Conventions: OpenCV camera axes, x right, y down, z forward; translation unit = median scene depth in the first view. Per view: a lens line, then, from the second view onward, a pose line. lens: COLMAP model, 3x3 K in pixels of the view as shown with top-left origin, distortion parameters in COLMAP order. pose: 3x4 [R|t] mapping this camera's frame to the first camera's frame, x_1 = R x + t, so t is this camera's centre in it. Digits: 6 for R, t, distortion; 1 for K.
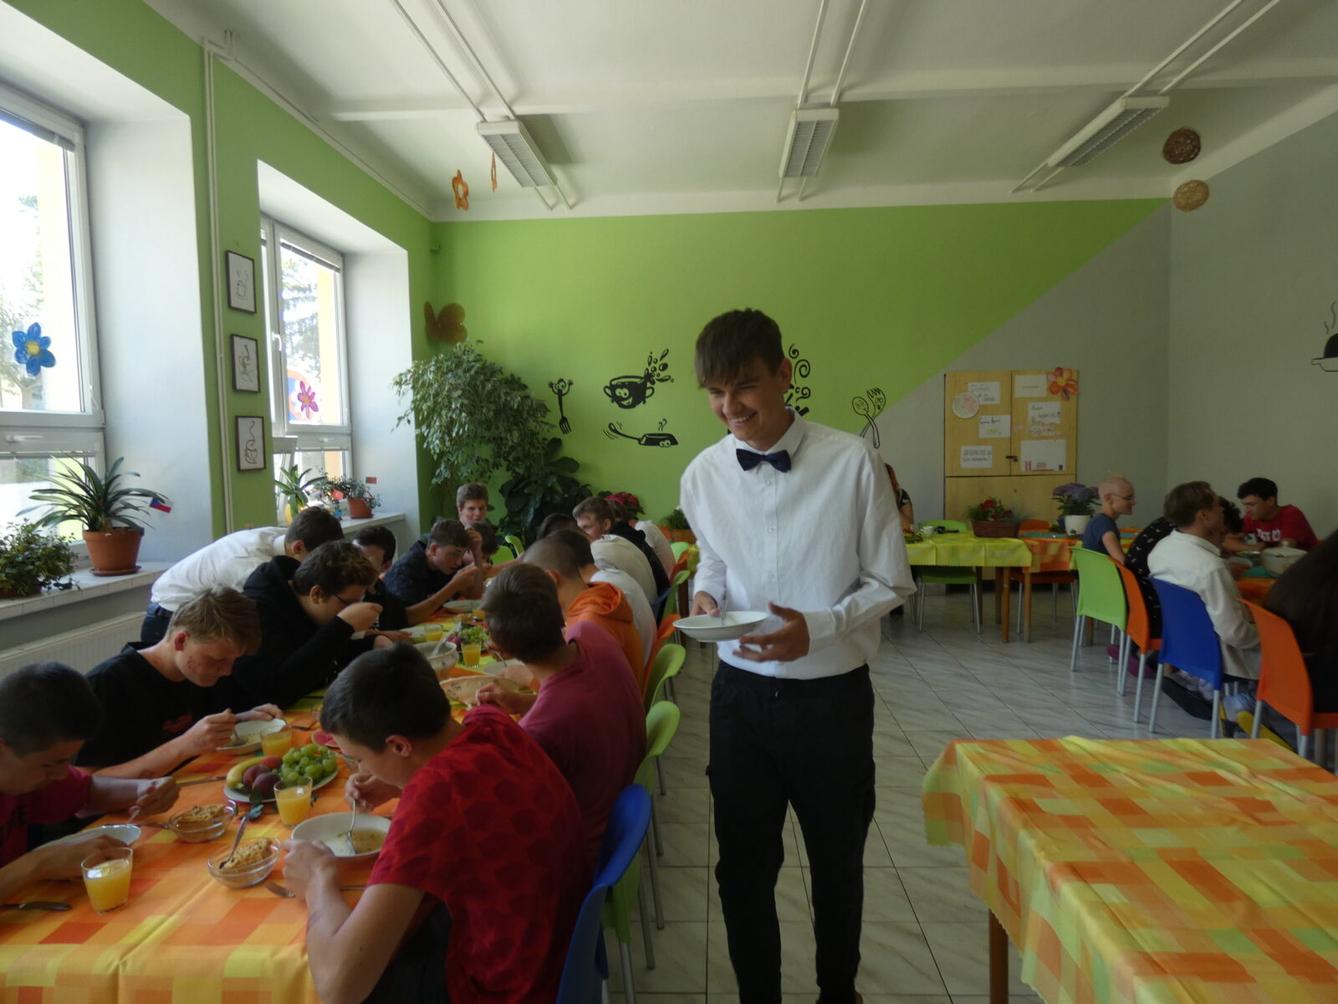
lens RADIAL K [[800.6, 0, 668.9], [0, 800.6, 504.0], [0, 0, 1]] dist [0.003413, -0.011712]
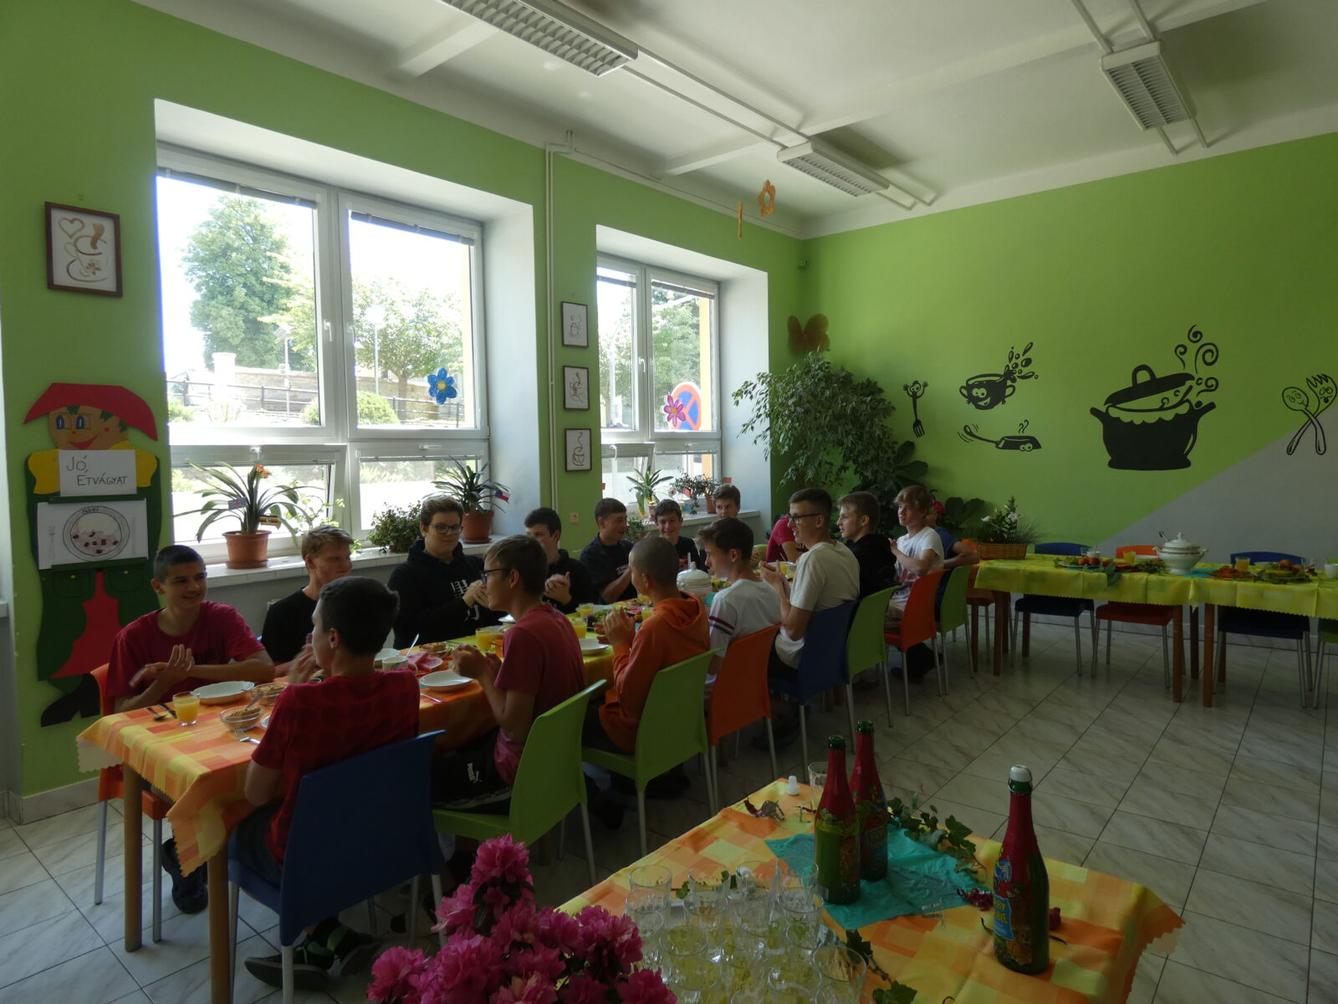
lens RADIAL K [[800.6, 0, 668.9], [0, 800.6, 504.0], [0, 0, 1]] dist [0.003413, -0.011712]
pose [[0.800734, 0.043901, -0.597409, 0.231036], [-0.041802, 0.998975, 0.017381, -0.011368], [0.597559, 0.011055, 0.801749, 0.039910]]
